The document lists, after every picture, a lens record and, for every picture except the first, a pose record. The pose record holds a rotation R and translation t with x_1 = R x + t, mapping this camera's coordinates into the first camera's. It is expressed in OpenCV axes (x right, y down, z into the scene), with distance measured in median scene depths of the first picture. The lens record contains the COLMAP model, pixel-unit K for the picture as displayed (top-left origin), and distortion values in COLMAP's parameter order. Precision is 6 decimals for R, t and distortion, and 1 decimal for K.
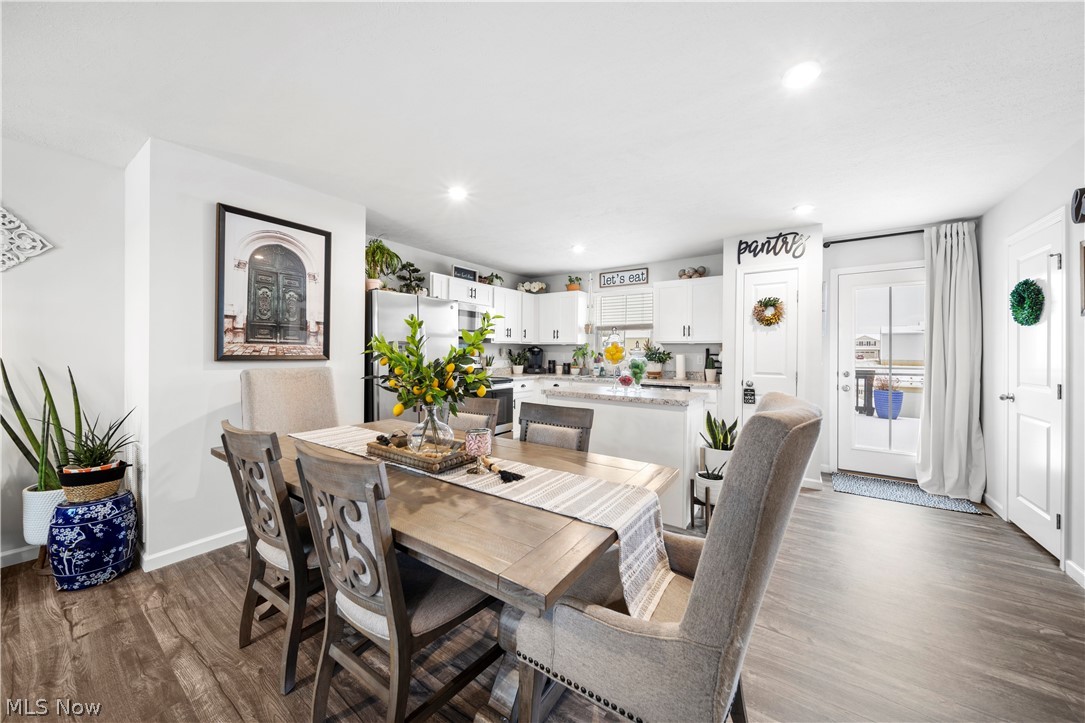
lens RADIAL K [[379.0, 0, 544.3], [0, 379.0, 355.5], [0, 0, 1]] dist [0.000407, -0.001245]
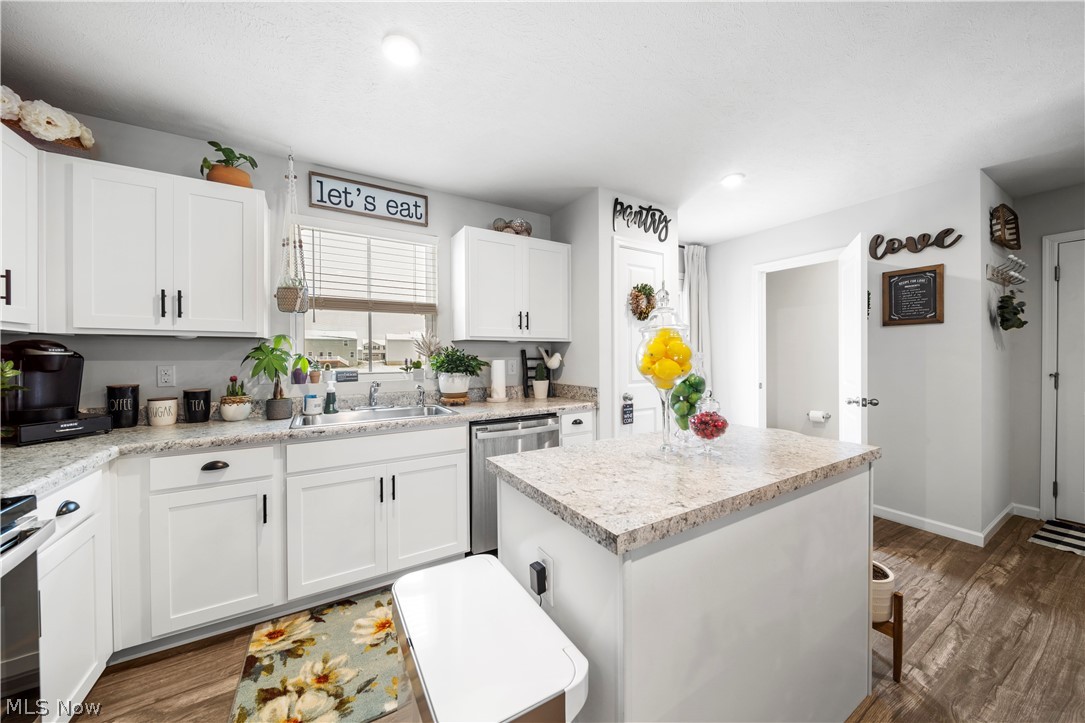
lens RADIAL K [[379.0, 0, 548.9], [0, 379.0, 355.4], [0, 0, 1]] dist [0.000407, -0.001245]
pose [[0.400187, -0.008783, 0.916391, -0.203159], [0.018553, 0.999827, 0.001480, -0.010961], [-0.916246, 0.016410, 0.400280, 0.885213]]
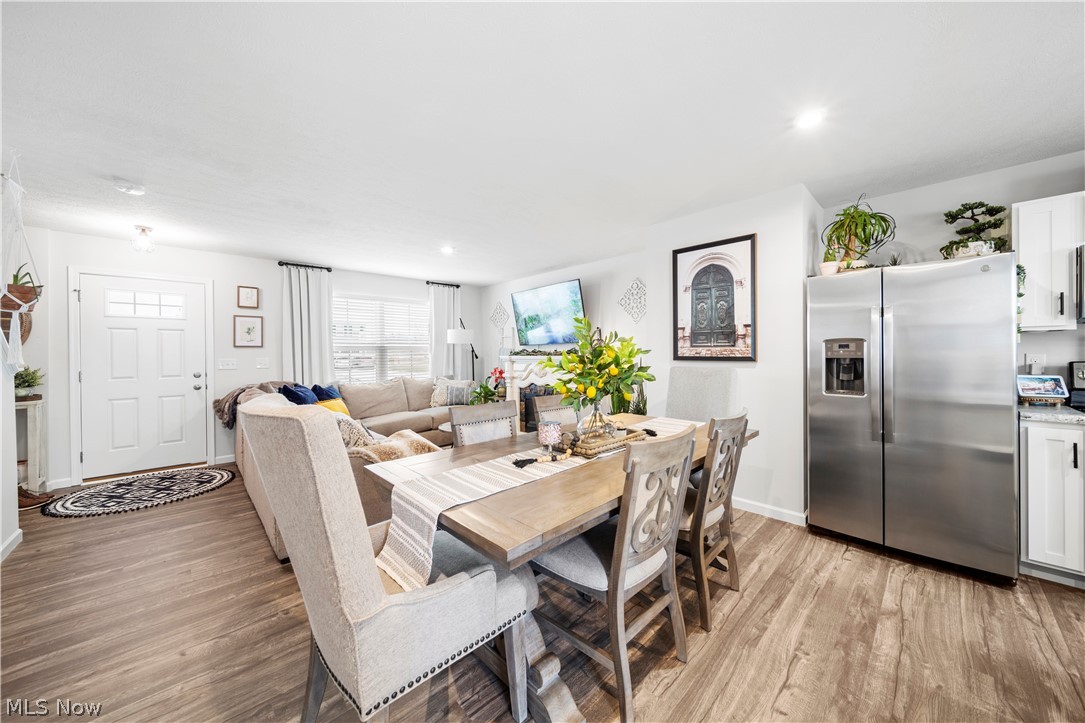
lens RADIAL K [[379.0, 0, 549.5], [0, 379.0, 353.8], [0, 0, 1]] dist [0.000407, -0.001245]
pose [[-0.195147, -0.002466, -0.980771, 0.412255], [-0.004887, 0.999987, -0.001542, -0.003374], [0.980762, 0.004492, -0.195156, 0.530030]]
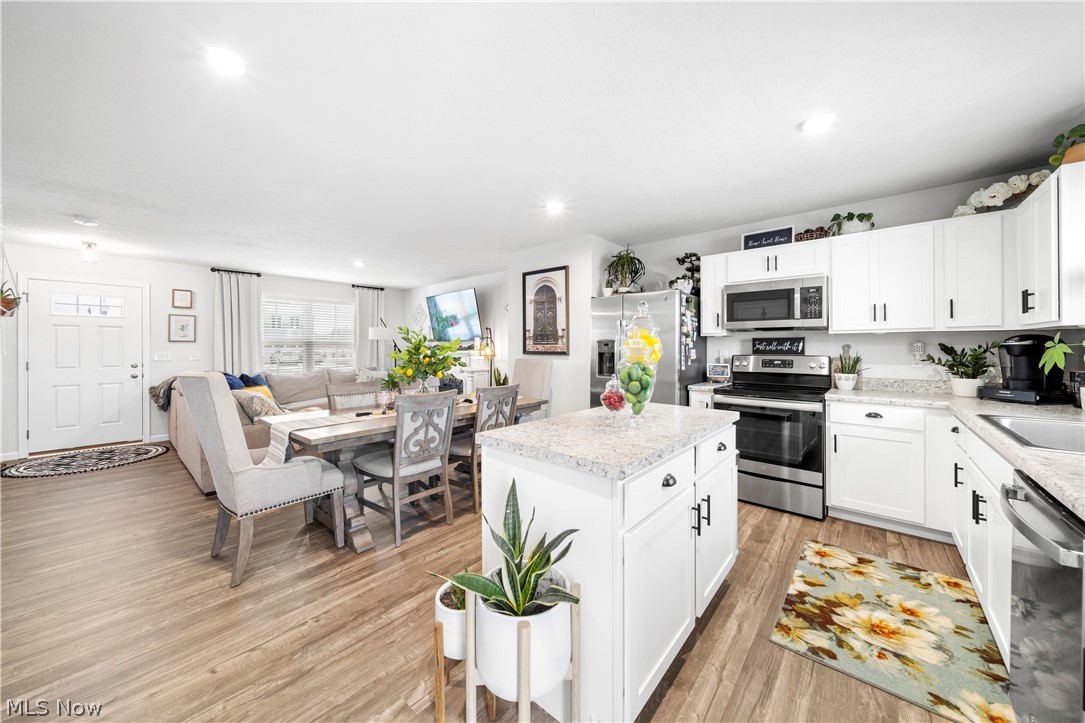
lens RADIAL K [[379.0, 0, 548.1], [0, 379.0, 347.2], [0, 0, 1]] dist [0.000407, -0.001245]
pose [[-0.099828, -0.007327, -0.994978, 0.687675], [-0.009690, 0.999933, -0.006391, -0.005774], [0.994958, 0.009003, -0.099892, 0.855712]]
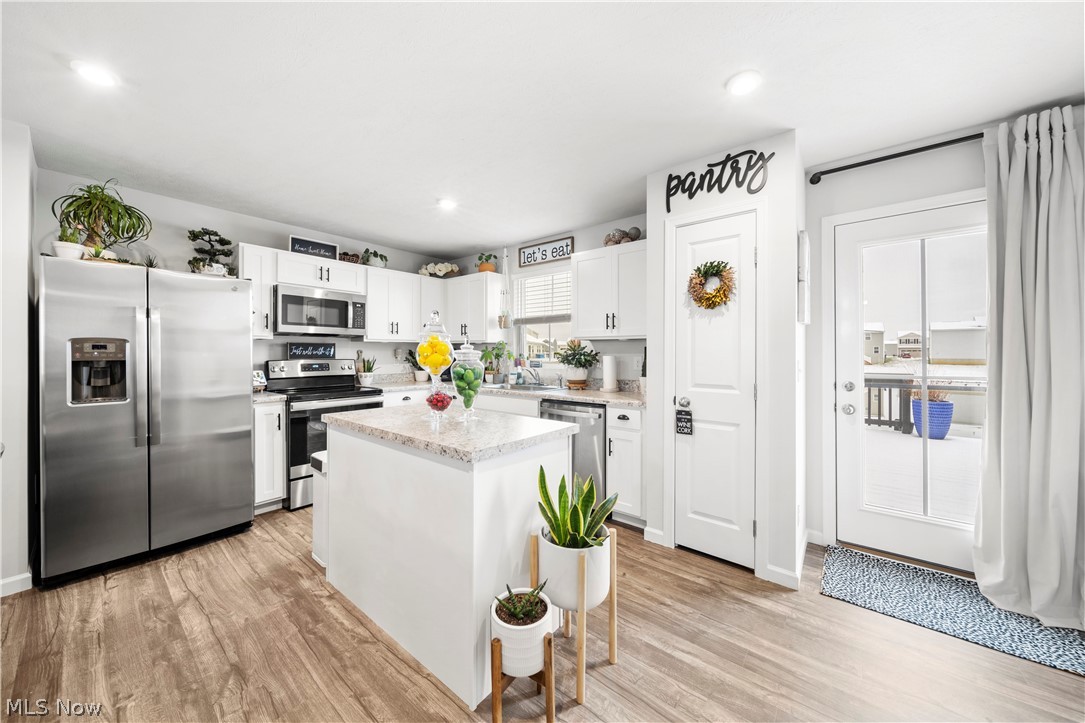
lens RADIAL K [[379.0, 0, 544.3], [0, 379.0, 354.4], [0, 0, 1]] dist [0.000407, -0.001245]
pose [[0.997551, -0.005600, -0.069725, 0.372631], [0.005217, 0.999970, -0.005667, -0.002268], [0.069754, 0.005290, 0.997550, 0.379135]]
